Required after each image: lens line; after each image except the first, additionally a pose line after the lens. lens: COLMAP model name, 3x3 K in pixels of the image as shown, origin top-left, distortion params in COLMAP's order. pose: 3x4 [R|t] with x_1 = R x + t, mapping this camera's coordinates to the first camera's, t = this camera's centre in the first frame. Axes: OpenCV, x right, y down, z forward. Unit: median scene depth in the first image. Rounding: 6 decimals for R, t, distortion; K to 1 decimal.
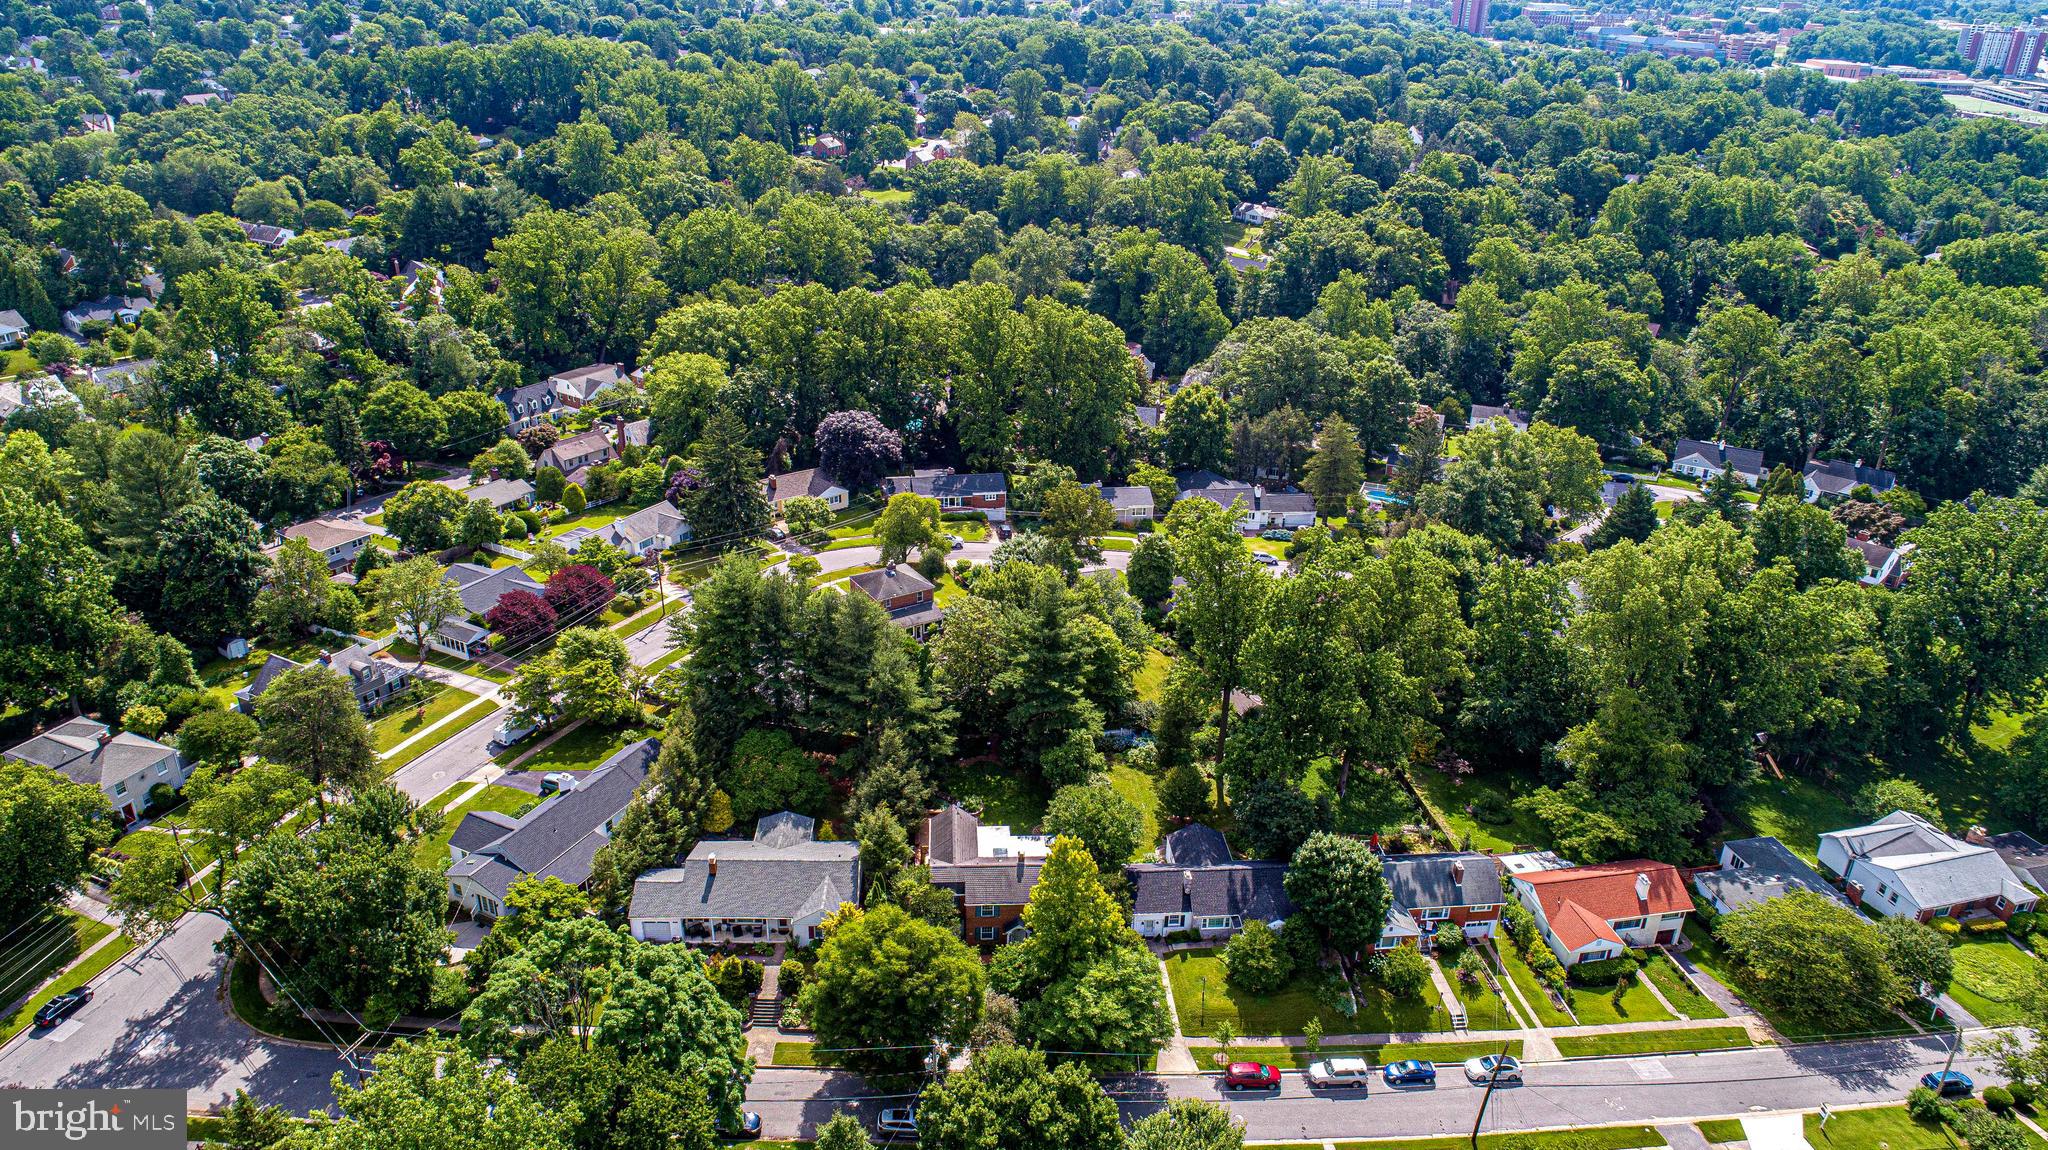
lens RADIAL K [[1369.2, 0, 1029.0], [0, 1369.2, 569.8], [0, 0, 1]] dist [-0.017749, 0.008345]
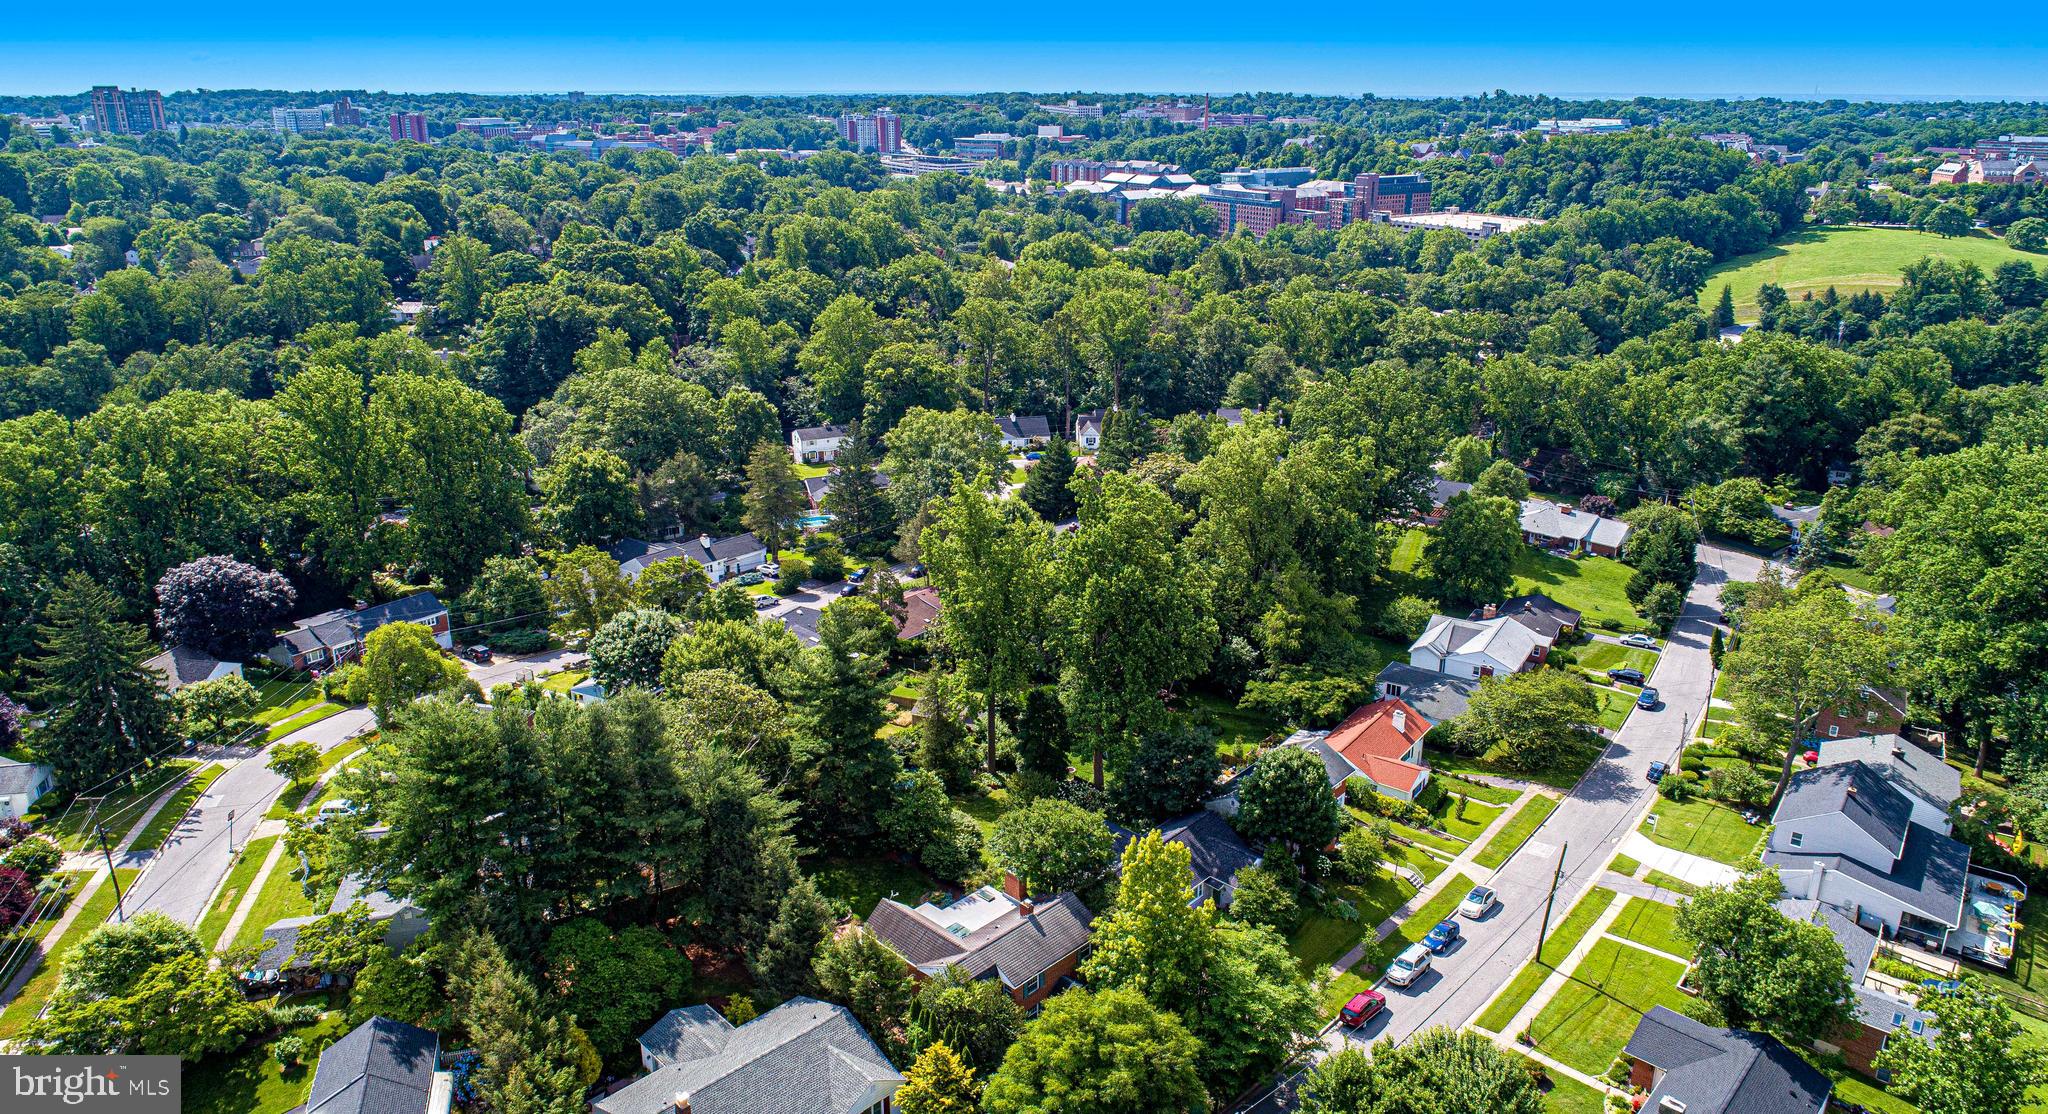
lens RADIAL K [[1371.5, 0, 1029.9], [0, 1371.5, 528.8], [0, 0, 1]] dist [-0.015602, 0.005126]
pose [[0.739217, -0.232379, 0.632106, -0.402460], [0.300450, 0.953797, -0.000721, -0.001262], [-0.602733, 0.190450, 0.774882, 0.291272]]
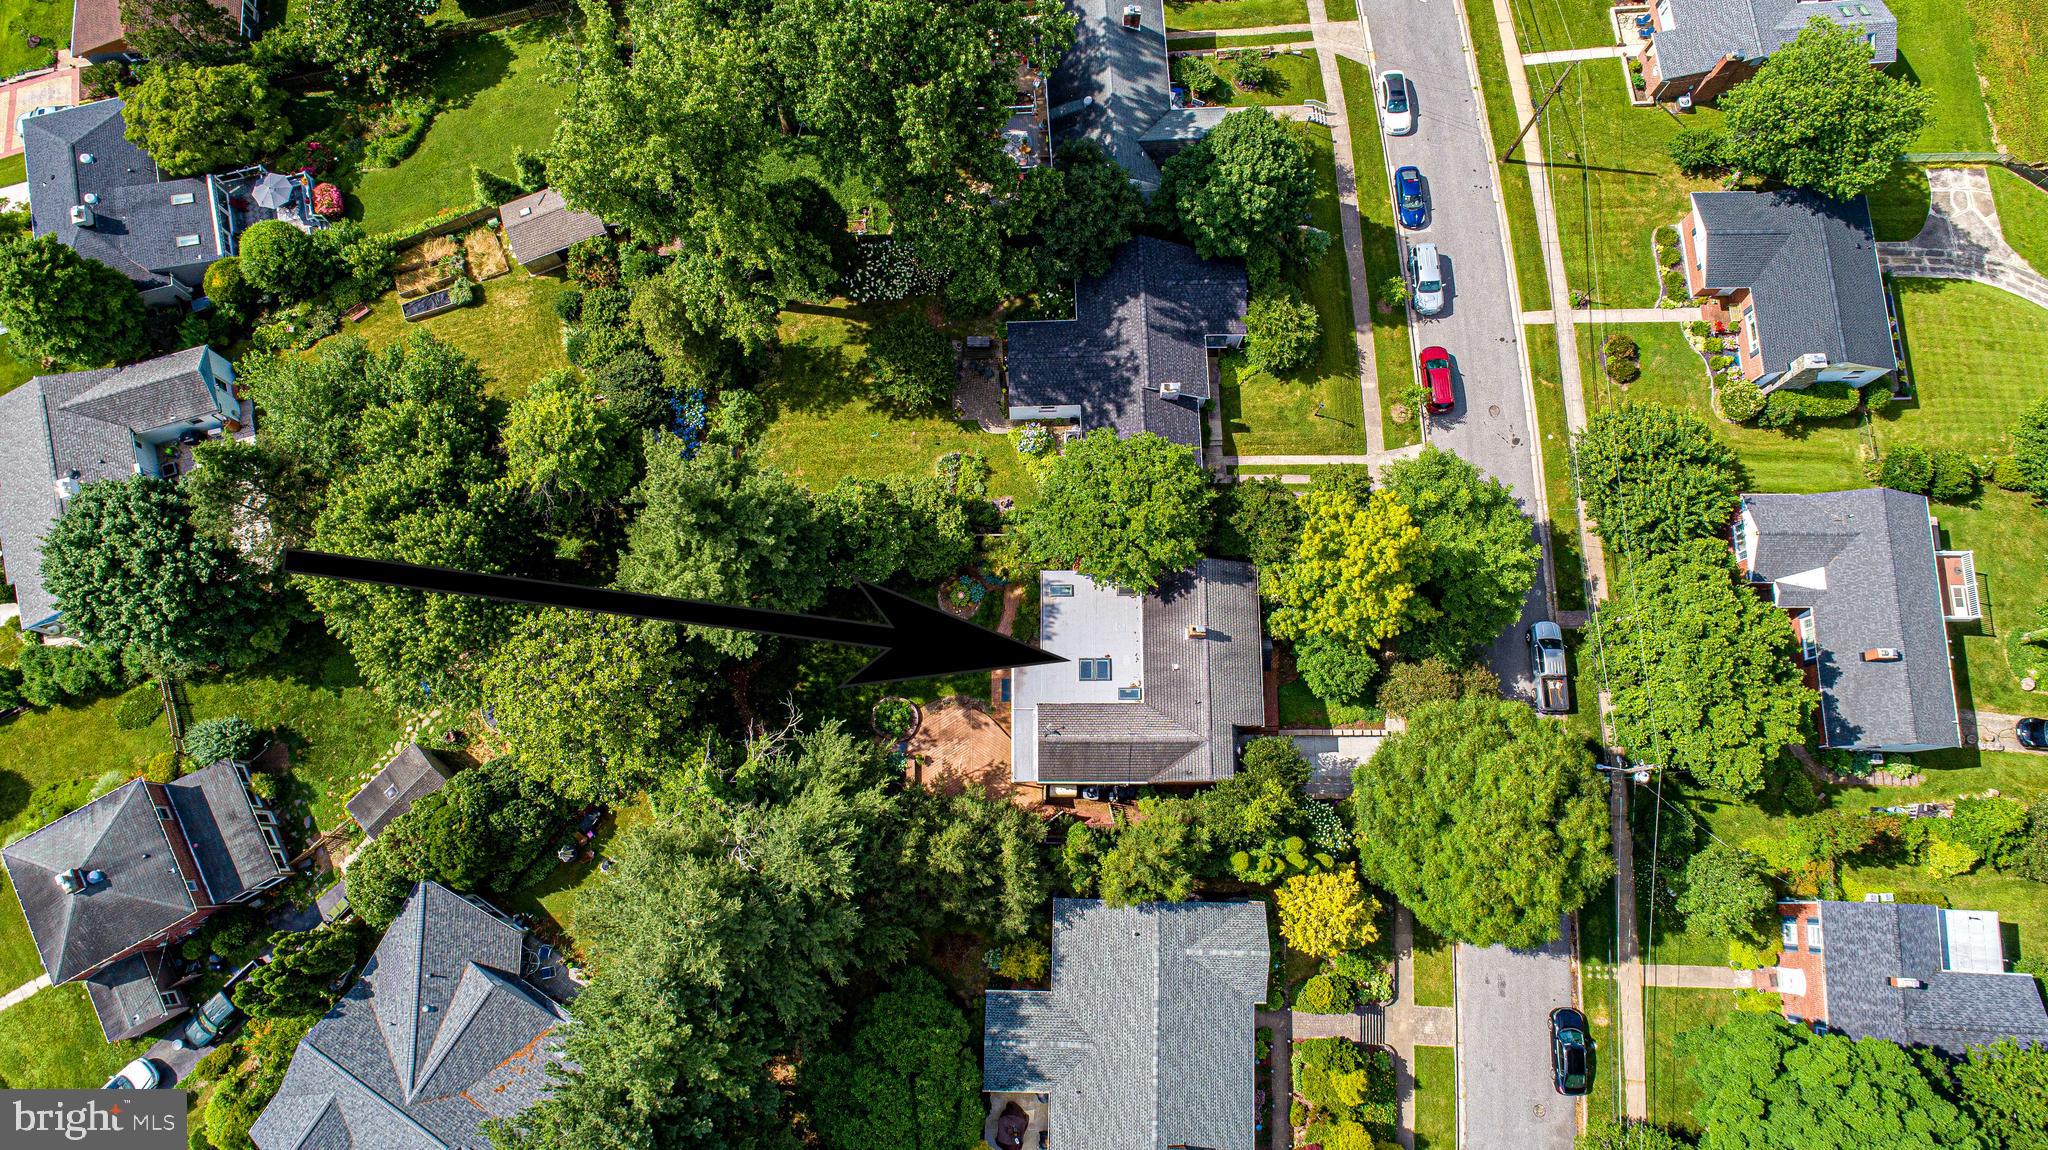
lens RADIAL K [[1369.2, 0, 1029.0], [0, 1369.2, 569.8], [0, 0, 1]] dist [-0.017749, 0.008345]
pose [[0.062160, -0.980346, 0.187240, -0.085930], [0.421456, 0.195838, 0.885450, -0.332466], [-0.904716, 0.023874, 0.425346, 0.702370]]
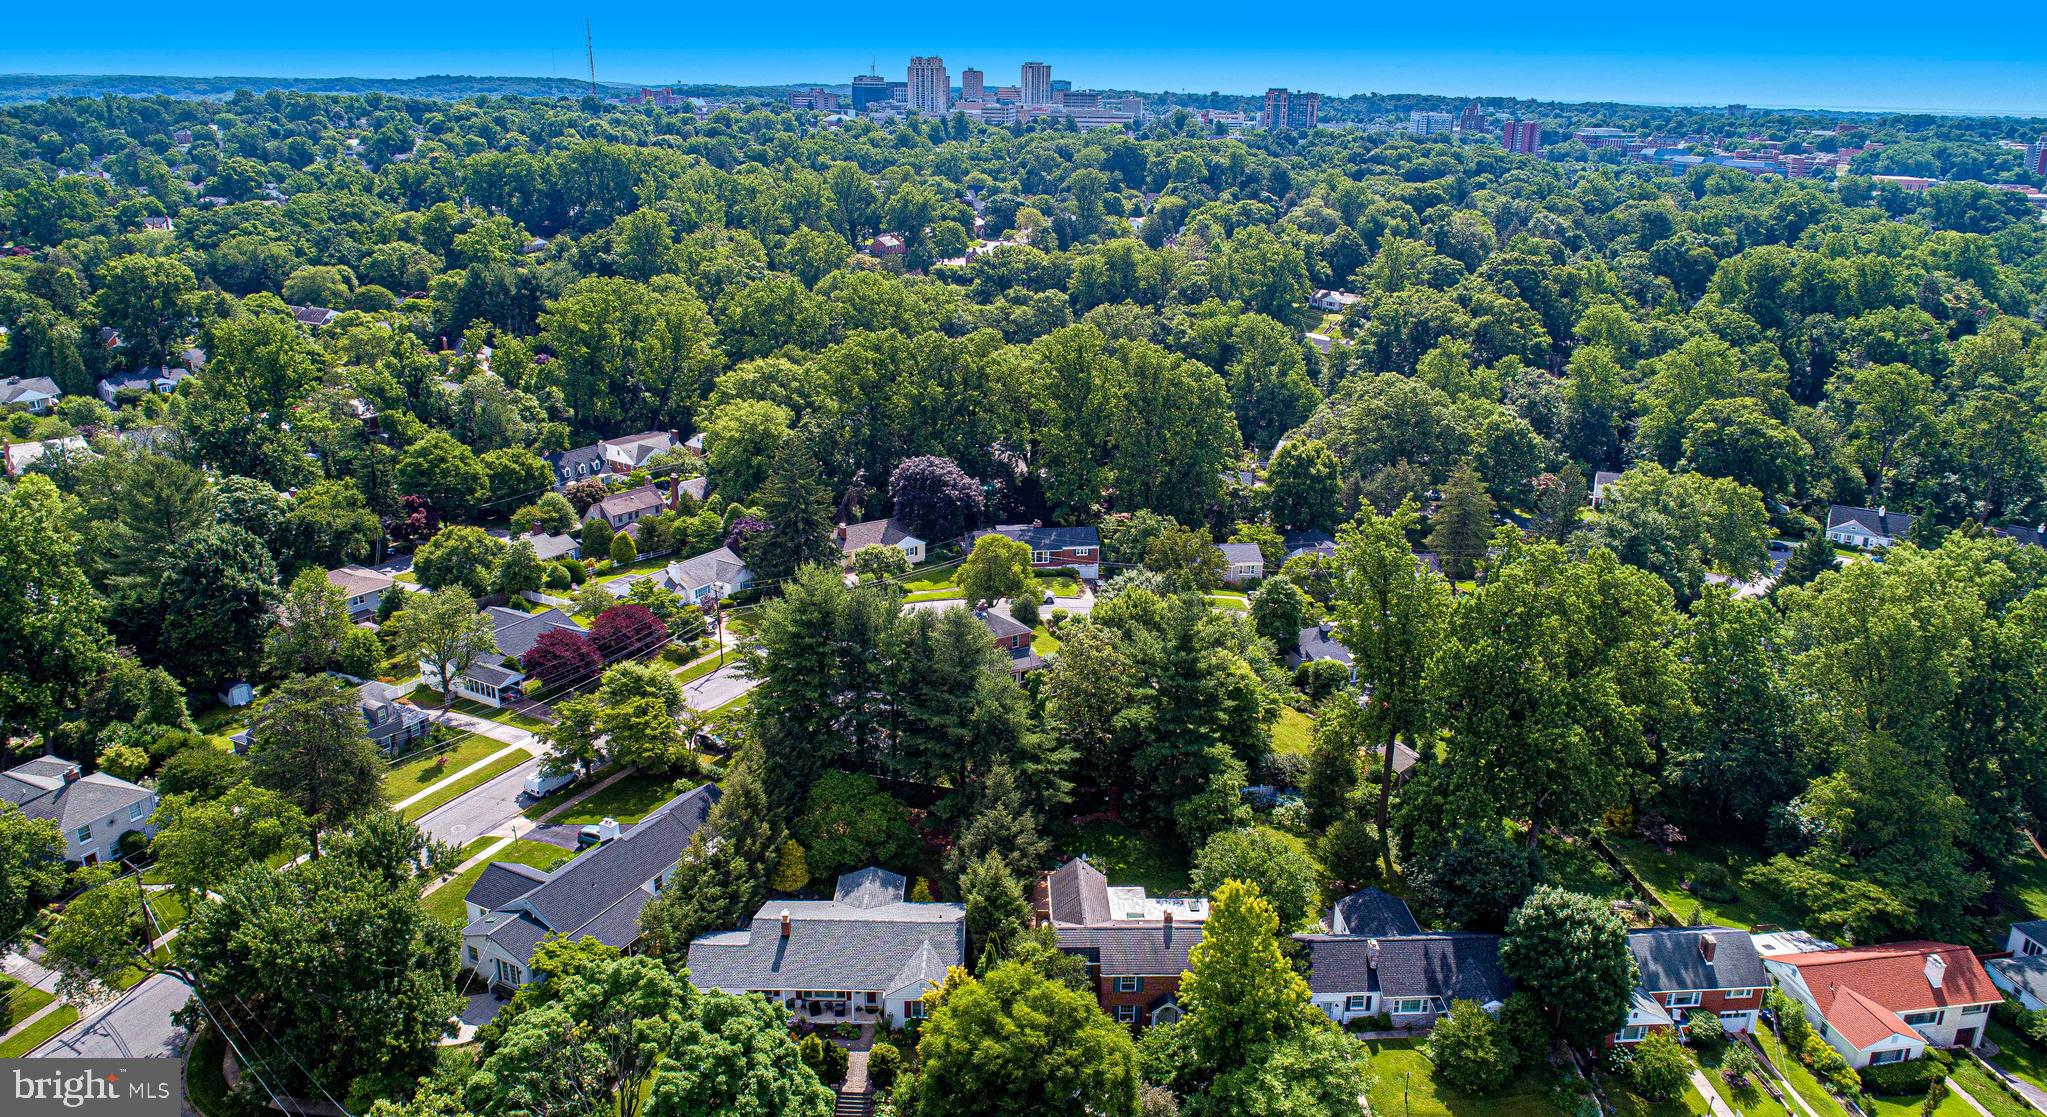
lens RADIAL K [[1398.8, 0, 1028.2], [0, 1398.8, 537.7], [0, 0, 1]] dist [-0.016741, 0.006181]
pose [[0.999483, -0.000334, -0.032149, -0.053458], [-0.003533, 0.992750, -0.120147, 0.076291], [0.031956, 0.120199, 0.992235, 0.136860]]
